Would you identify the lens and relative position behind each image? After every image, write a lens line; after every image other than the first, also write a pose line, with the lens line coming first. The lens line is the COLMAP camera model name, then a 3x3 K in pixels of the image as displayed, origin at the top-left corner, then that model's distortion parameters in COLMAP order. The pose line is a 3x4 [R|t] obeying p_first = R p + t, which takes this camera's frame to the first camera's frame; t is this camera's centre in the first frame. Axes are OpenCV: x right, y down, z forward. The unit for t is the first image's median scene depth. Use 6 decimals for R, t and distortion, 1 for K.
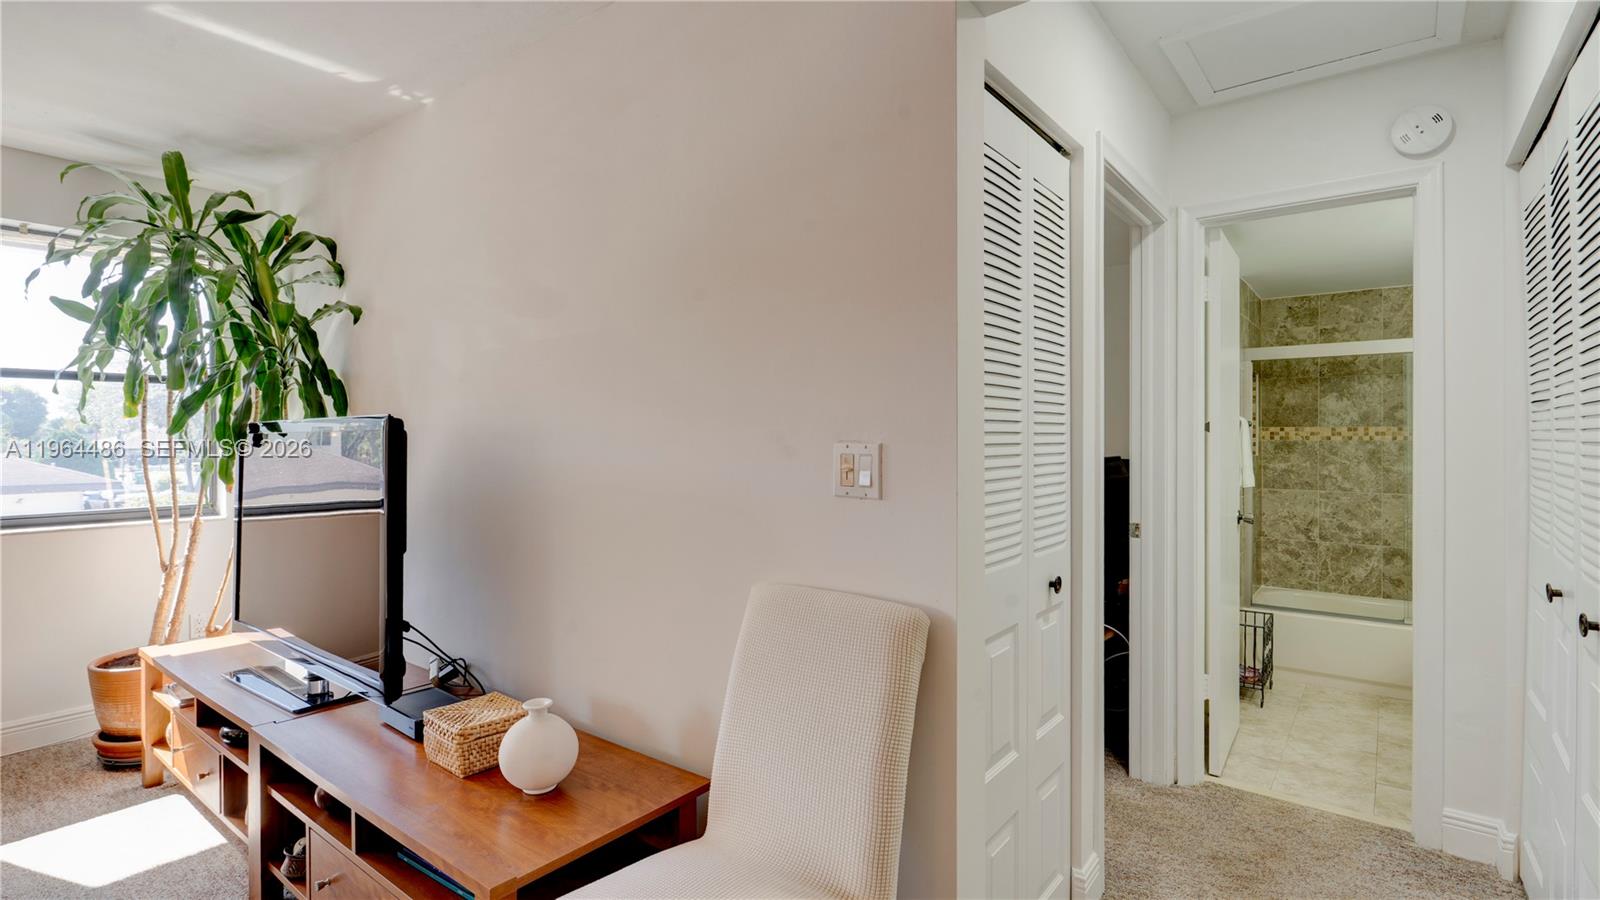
lens RADIAL K [[744.4, 0, 770.0], [0, 744.4, 439.5], [0, 0, 1]] dist [-0.003361, 0.003267]
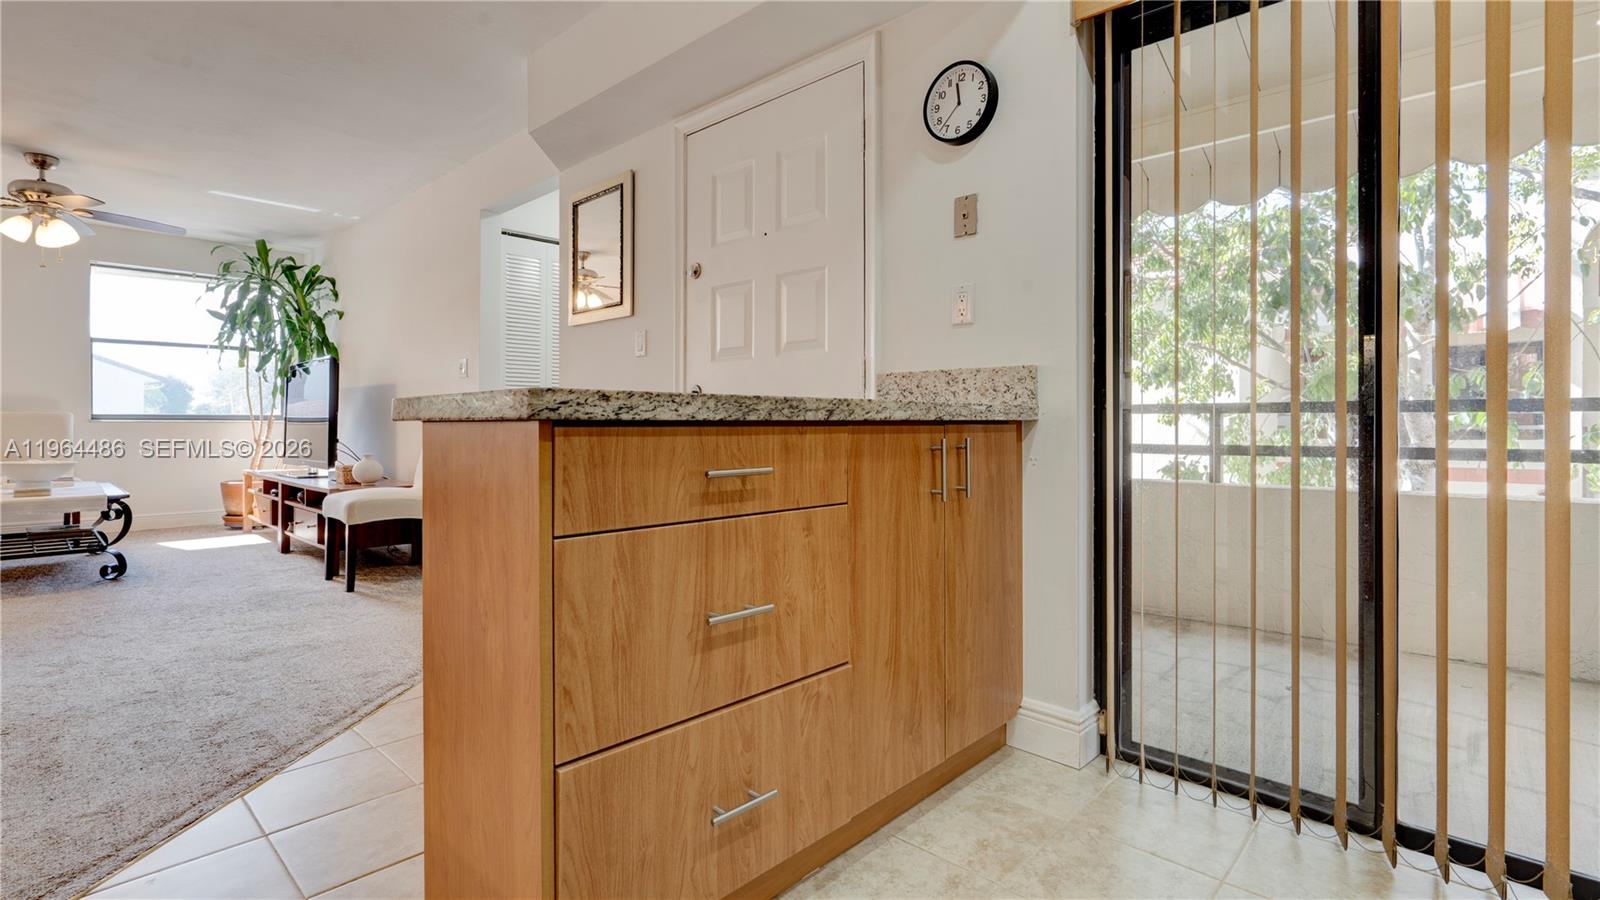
lens RADIAL K [[744.4, 0, 784.9], [0, 744.4, 422.8], [0, 0, 1]] dist [-0.003361, 0.003267]
pose [[0.994993, 0.000090, -0.099946, 0.845499], [-0.001339, 0.999922, -0.012428, 0.149544], [0.099937, 0.012499, 0.994915, -0.897146]]
